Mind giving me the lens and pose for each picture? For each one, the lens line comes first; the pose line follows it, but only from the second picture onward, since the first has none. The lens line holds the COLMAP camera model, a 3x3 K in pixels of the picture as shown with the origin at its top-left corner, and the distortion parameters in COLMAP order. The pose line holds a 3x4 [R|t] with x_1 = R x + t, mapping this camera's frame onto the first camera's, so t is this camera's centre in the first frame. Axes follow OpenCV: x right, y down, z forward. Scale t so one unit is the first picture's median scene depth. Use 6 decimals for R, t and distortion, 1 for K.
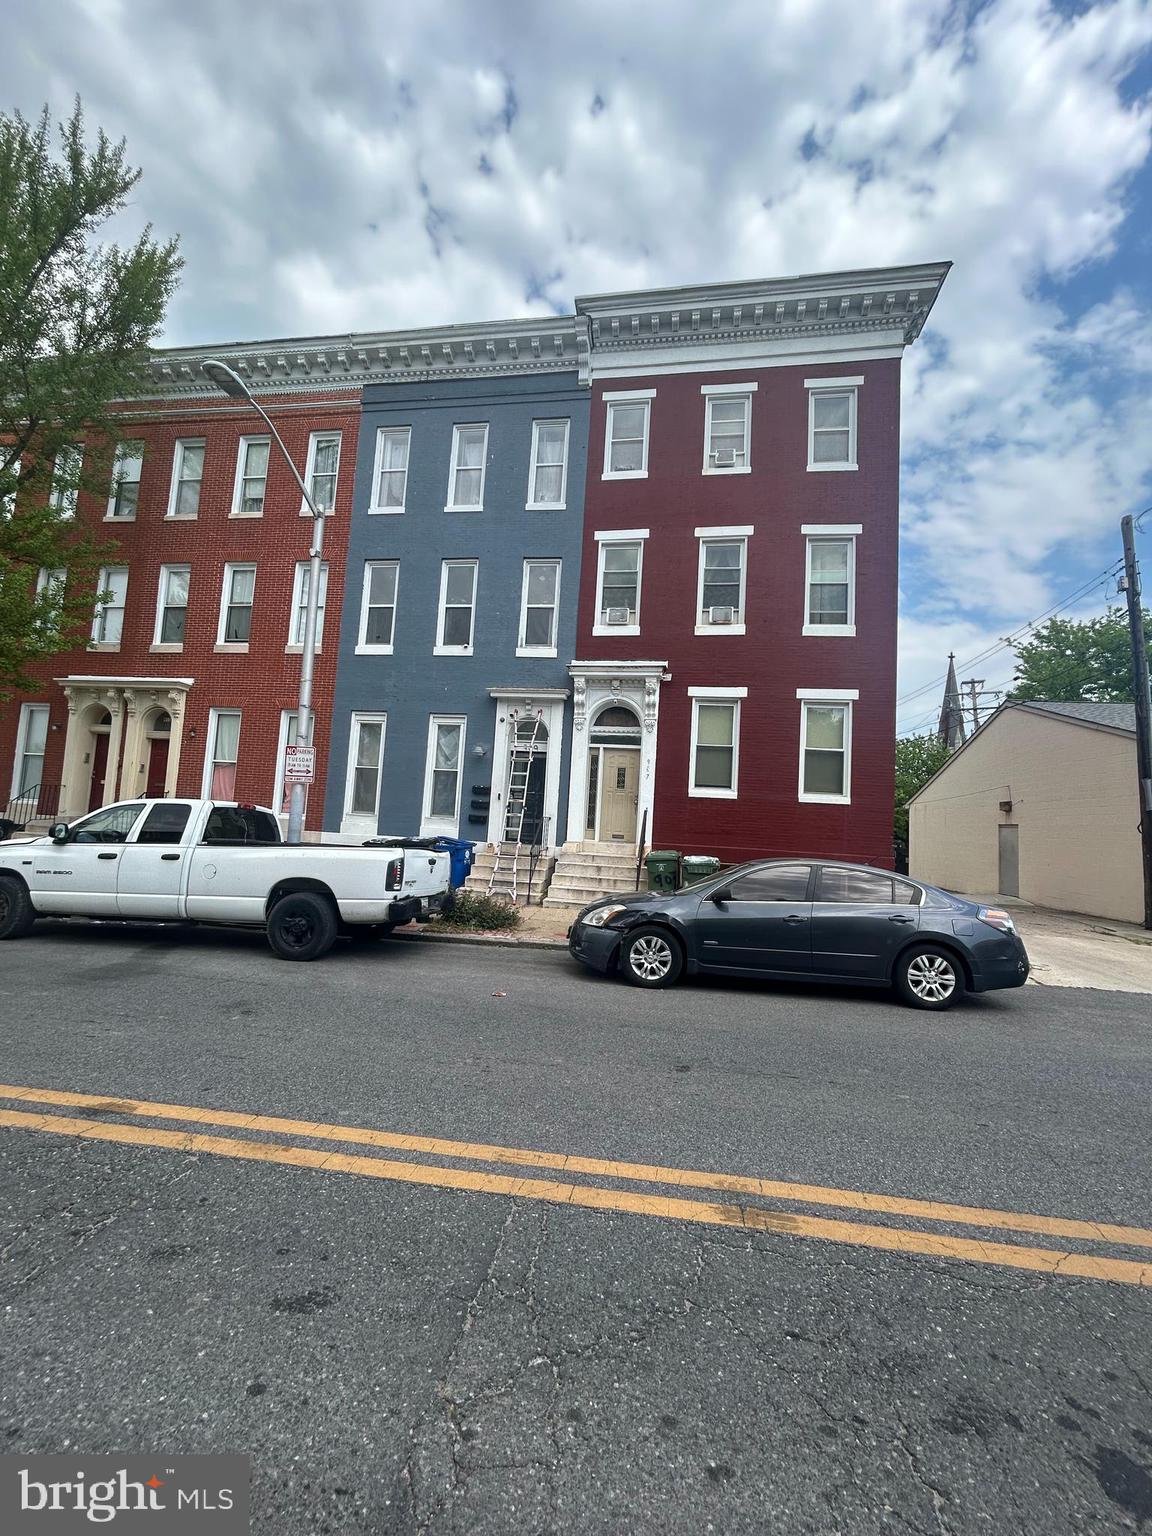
lens RADIAL K [[617.5, 0, 579.1], [0, 617.5, 768.5], [0, 0, 1]] dist [-0.002147, 0.001321]
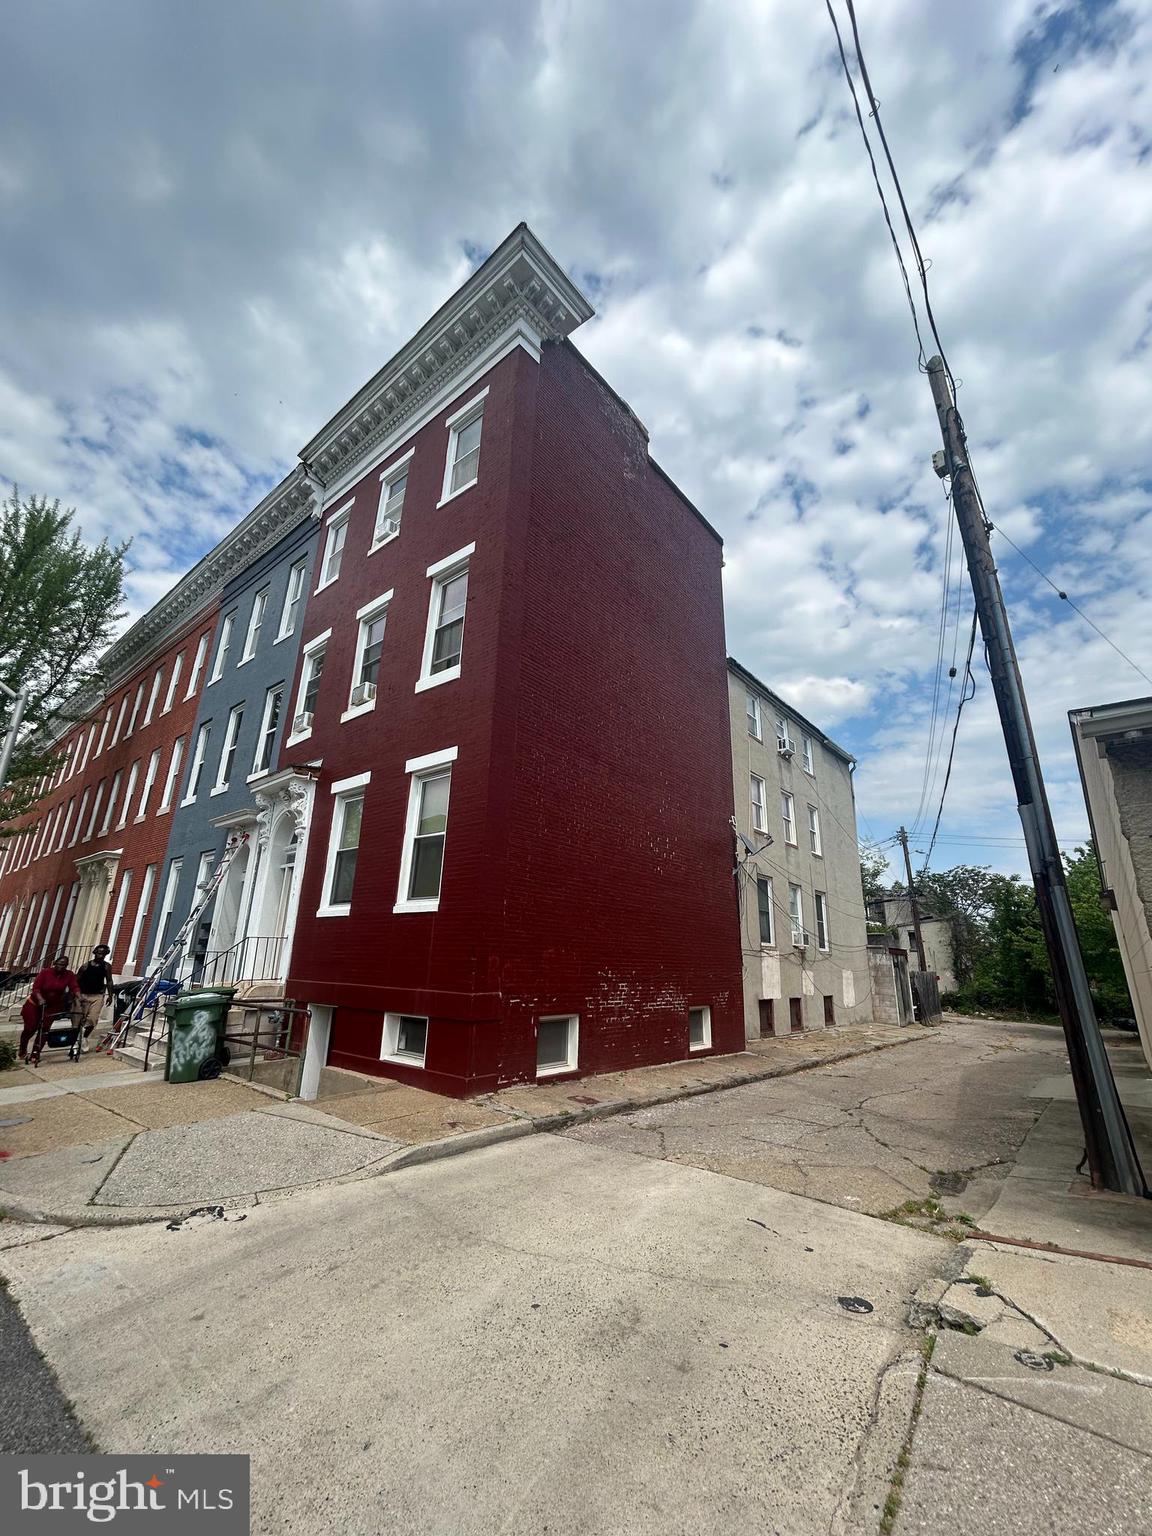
lens RADIAL K [[617.5, 0, 579.1], [0, 617.5, 768.5], [0, 0, 1]] dist [-0.002147, 0.001321]
pose [[0.860272, -0.186244, -0.474601, 0.845572], [0.068385, 0.964629, -0.254586, 0.082825], [0.505229, 0.186557, 0.842579, 0.445470]]
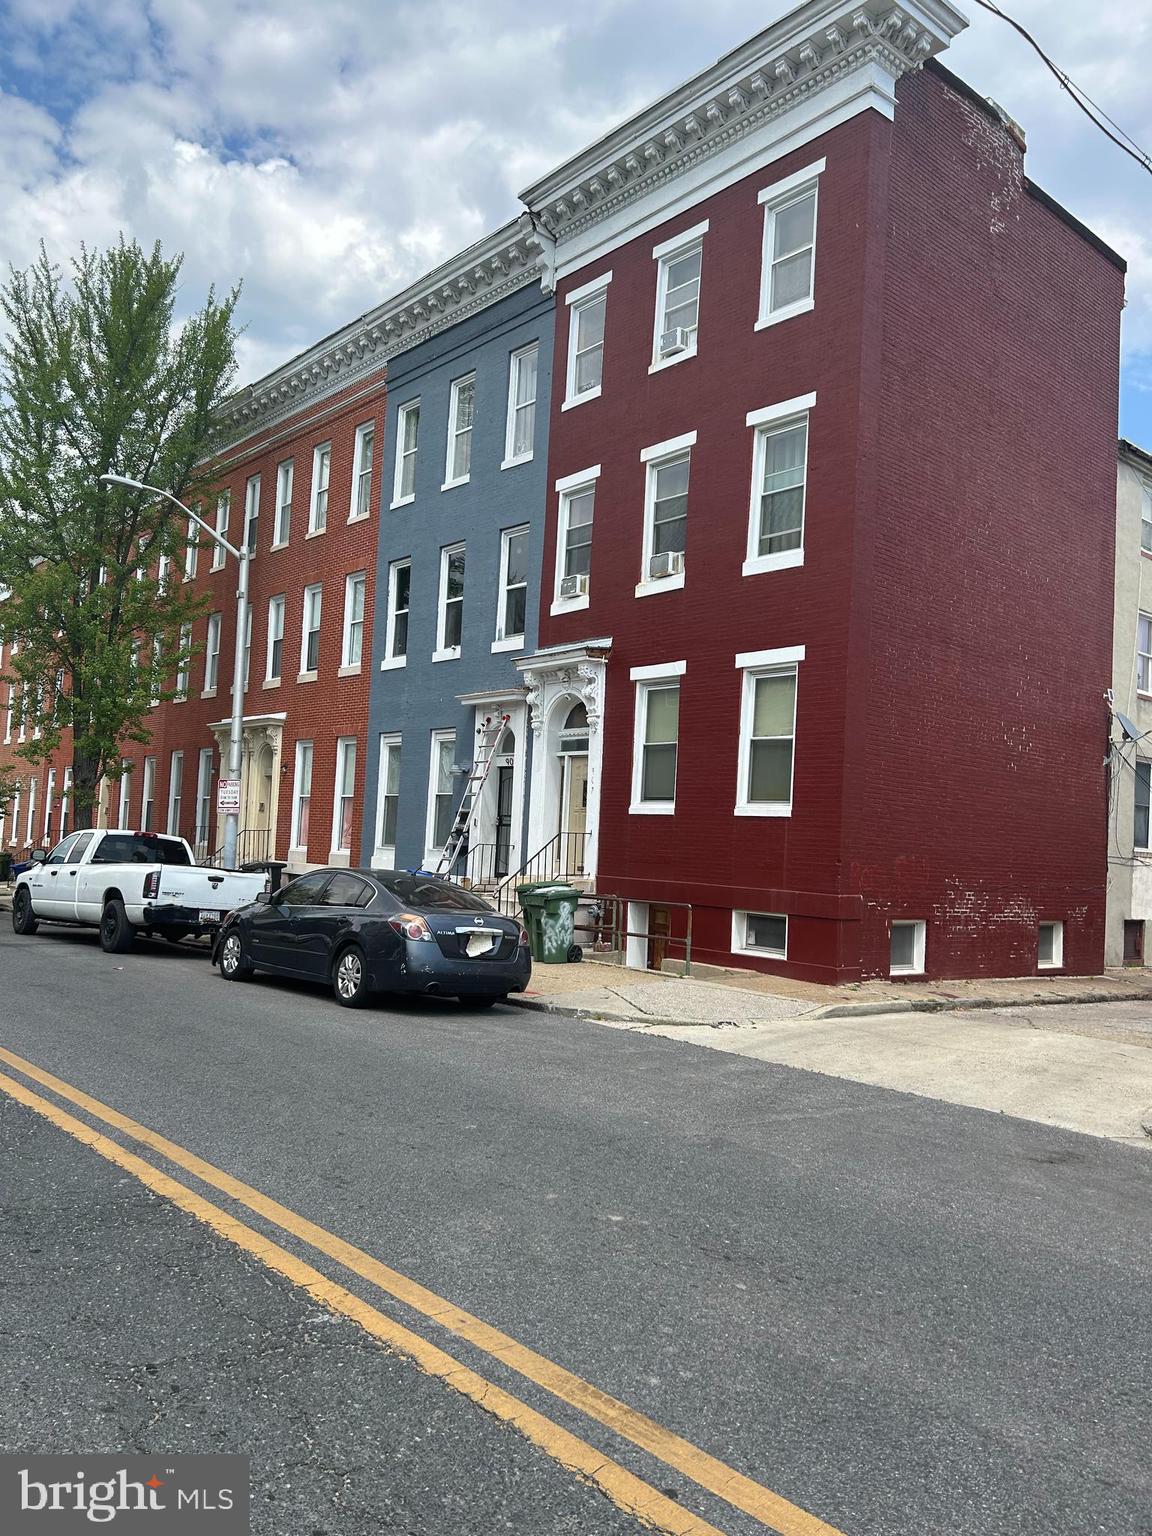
lens RADIAL K [[1150.7, 0, 568.5], [0, 1150.7, 777.1], [0, 0, 1]] dist [0.071441, -0.090088]
pose [[0.760047, -0.057764, -0.647296, 0.989010], [0.048729, 0.998303, -0.031870, 0.039655], [0.648039, -0.007320, 0.761572, -0.111103]]
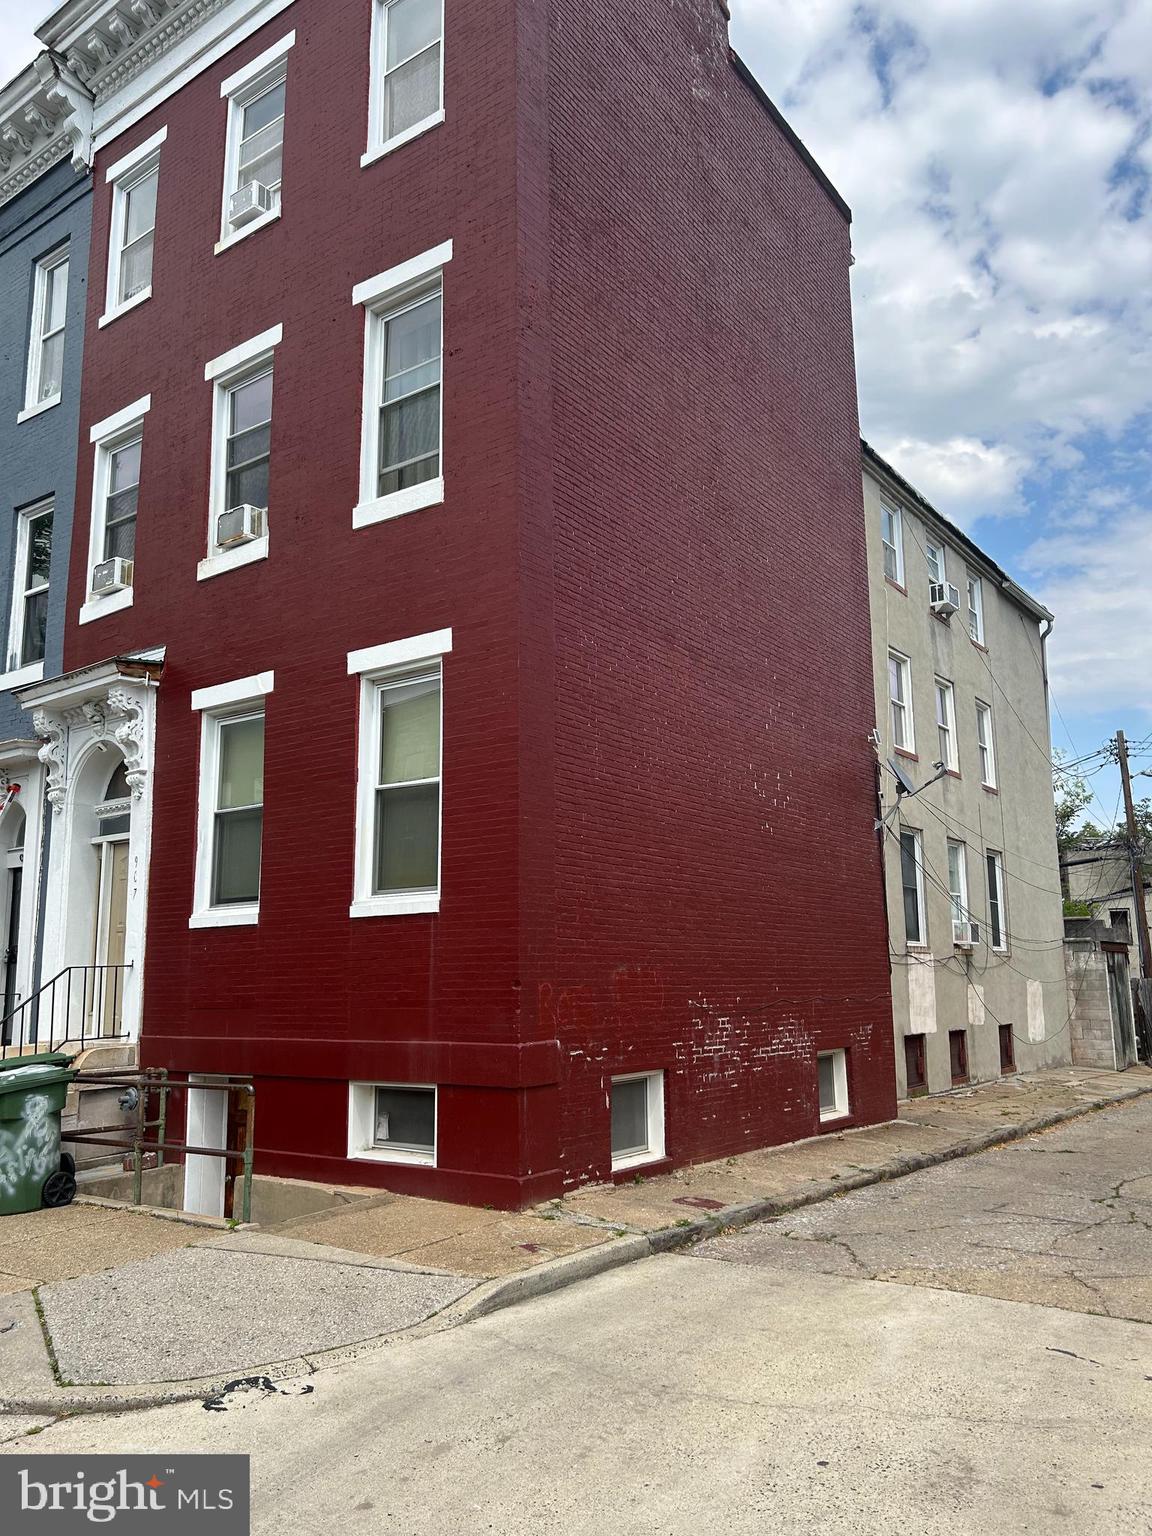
lens RADIAL K [[1151.5, 0, 578.5], [0, 1151.5, 773.9], [0, 0, 1]] dist [0.063591, -0.072794]
pose [[0.888059, -0.147240, -0.435513, 0.786917], [0.102630, 0.986912, -0.124385, 0.066083], [0.448127, 0.065765, 0.891548, 0.344080]]
